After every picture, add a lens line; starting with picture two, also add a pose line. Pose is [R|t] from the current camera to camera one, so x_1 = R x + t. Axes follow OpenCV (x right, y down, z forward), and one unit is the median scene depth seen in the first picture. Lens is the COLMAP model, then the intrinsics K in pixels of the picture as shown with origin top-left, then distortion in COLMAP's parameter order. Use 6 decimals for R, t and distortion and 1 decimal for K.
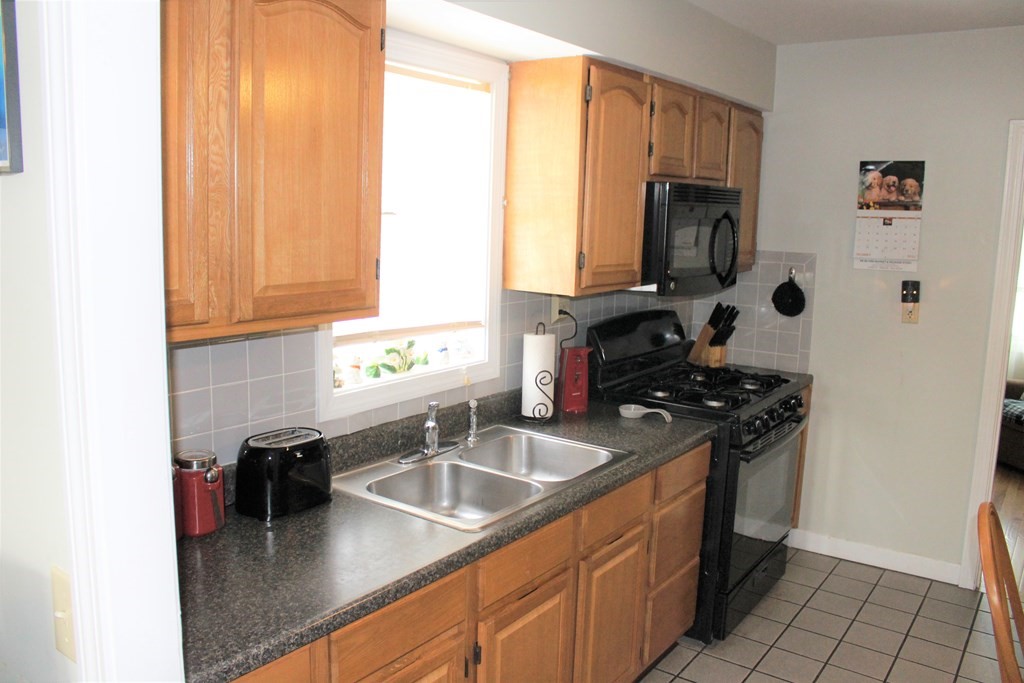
lens RADIAL K [[854.1, 0, 511.4], [0, 854.1, 339.7], [0, 0, 1]] dist [-0.128192, 0.078523]
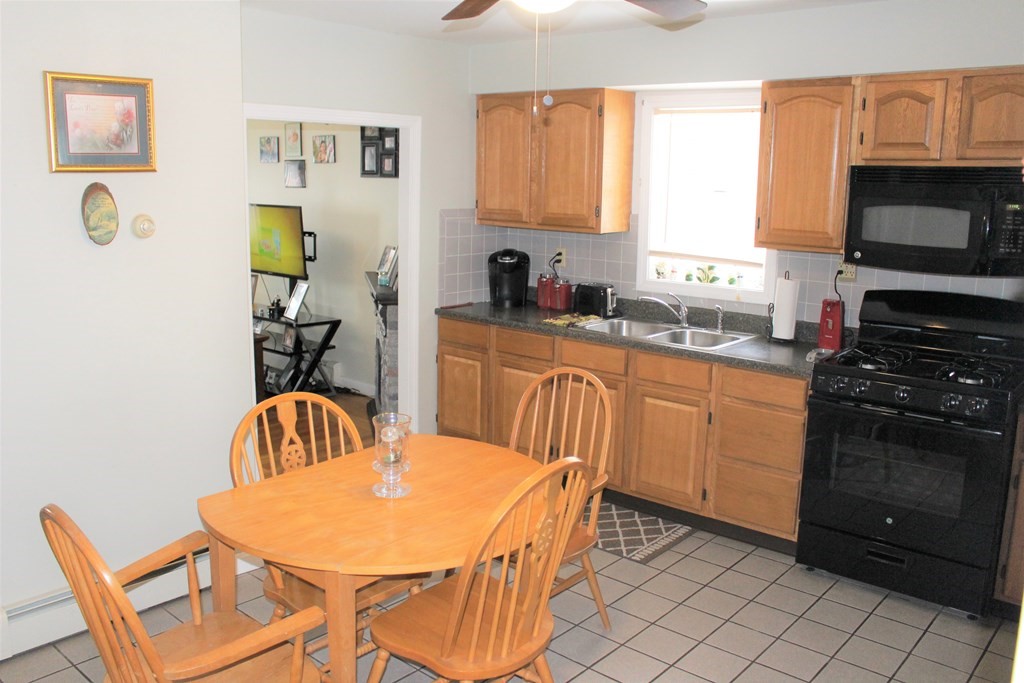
lens RADIAL K [[854.1, 0, 511.6], [0, 854.1, 341.5], [0, 0, 1]] dist [-0.128192, 0.078523]
pose [[-0.101998, 0.156224, -0.982441, 1.263892], [-0.173703, 0.969622, 0.172220, -0.058045], [0.979502, 0.188219, -0.071763, 0.589408]]
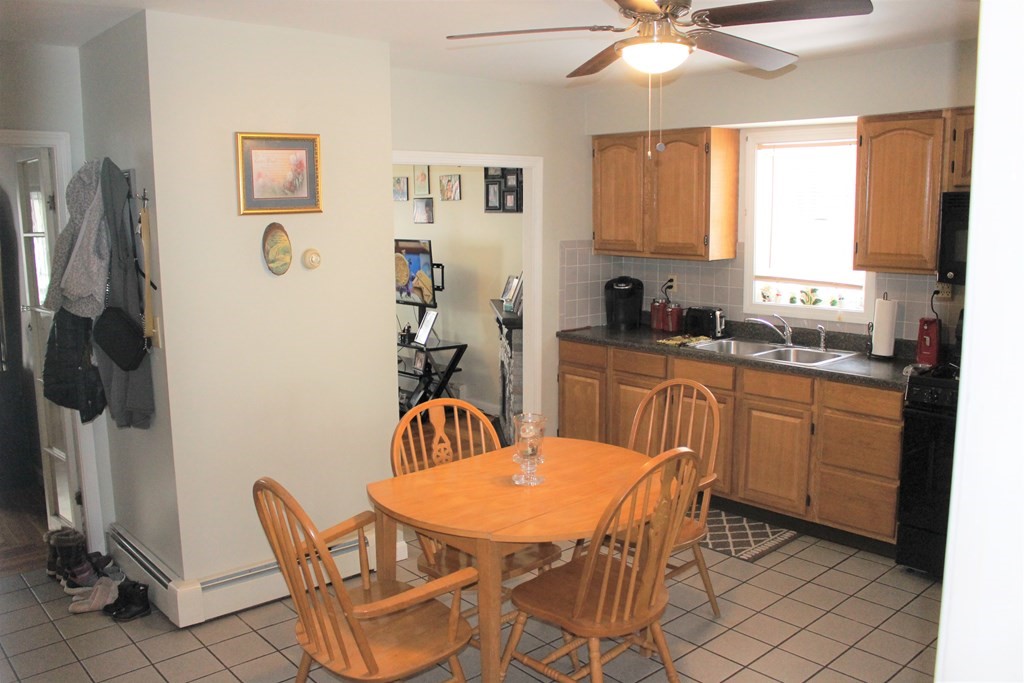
lens RADIAL K [[854.1, 0, 510.3], [0, 854.1, 344.6], [0, 0, 1]] dist [-0.128192, 0.078523]
pose [[-0.228295, 0.124292, -0.965626, 1.395304], [-0.147677, 0.975921, 0.160531, -0.058292], [0.962327, 0.179249, -0.204442, 0.593415]]
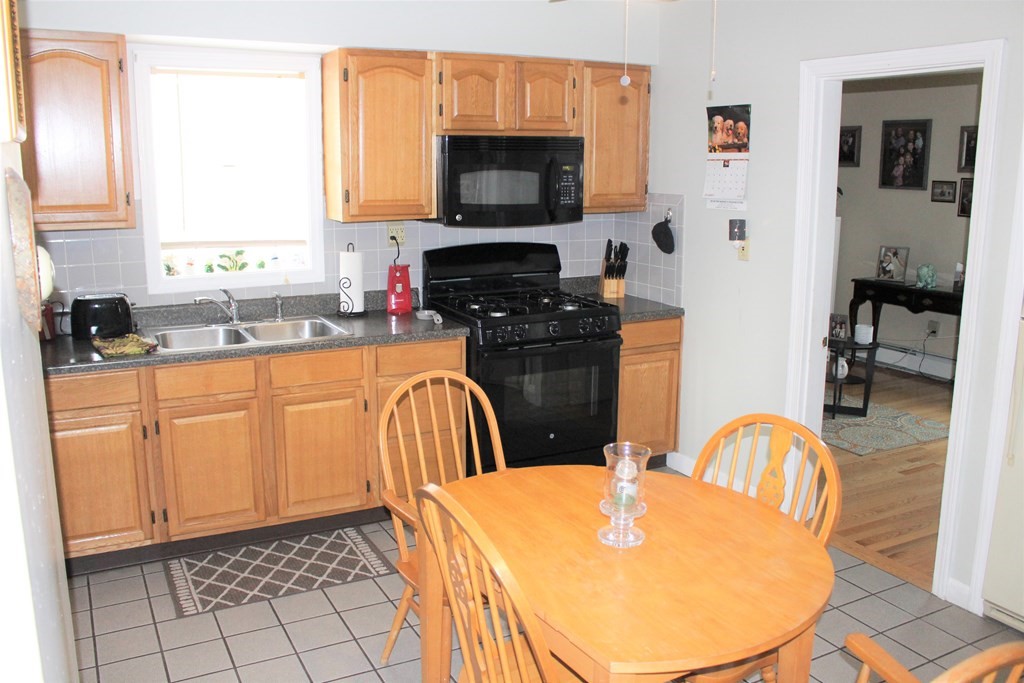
lens RADIAL K [[865.2, 0, 492.7], [0, 865.2, 347.3], [0, 0, 1]] dist [-0.131107, 0.007979]
pose [[0.884346, 0.075666, -0.460658, 0.770261], [-0.053273, 0.996688, 0.061441, 0.043491], [0.463782, -0.029795, 0.885448, -0.107150]]
